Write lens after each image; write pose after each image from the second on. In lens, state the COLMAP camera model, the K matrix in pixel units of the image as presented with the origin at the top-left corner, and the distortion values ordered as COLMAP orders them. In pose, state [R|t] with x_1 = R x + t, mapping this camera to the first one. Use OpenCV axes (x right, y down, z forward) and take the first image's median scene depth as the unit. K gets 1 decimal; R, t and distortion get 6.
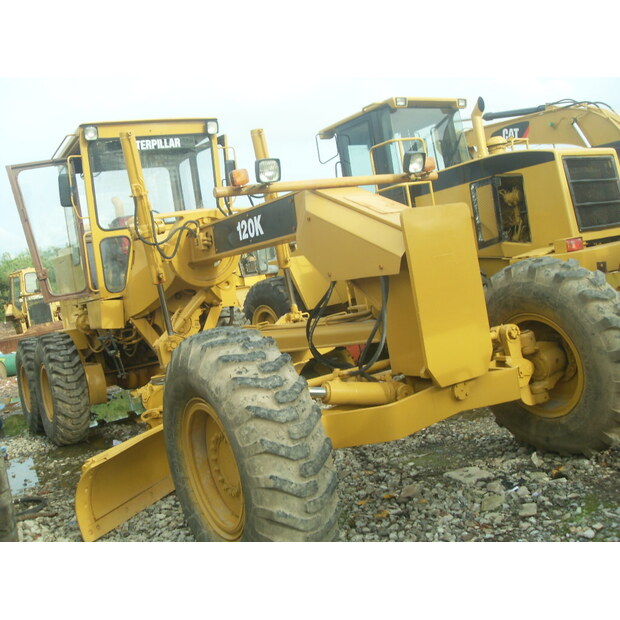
lens RADIAL K [[702.8, 0, 310.1], [0, 702.8, 309.6], [0, 0, 1]] dist [-0.119853, 0.000000]
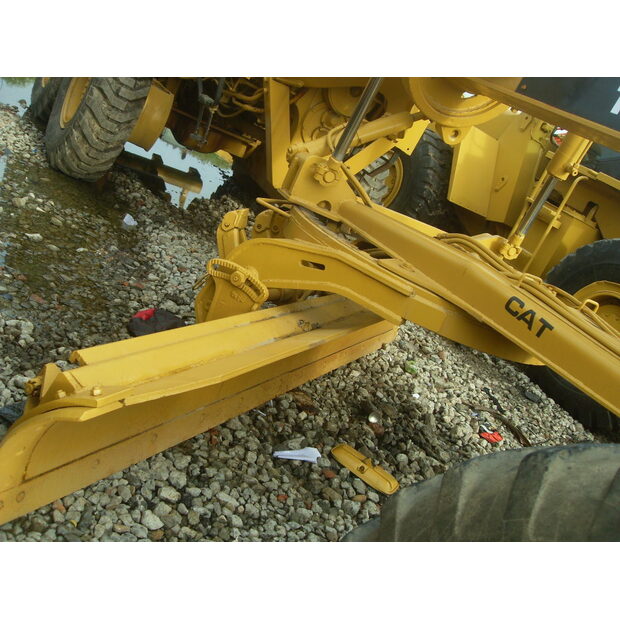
lens RADIAL K [[702.8, 0, 309.5], [0, 702.8, 310.8], [0, 0, 1]] dist [-0.119853, 0.000000]
pose [[0.803639, 0.586349, 0.101782, -0.162828], [-0.592846, 0.773849, 0.222917, 0.016171], [0.051943, -0.239486, 0.969509, 0.370044]]
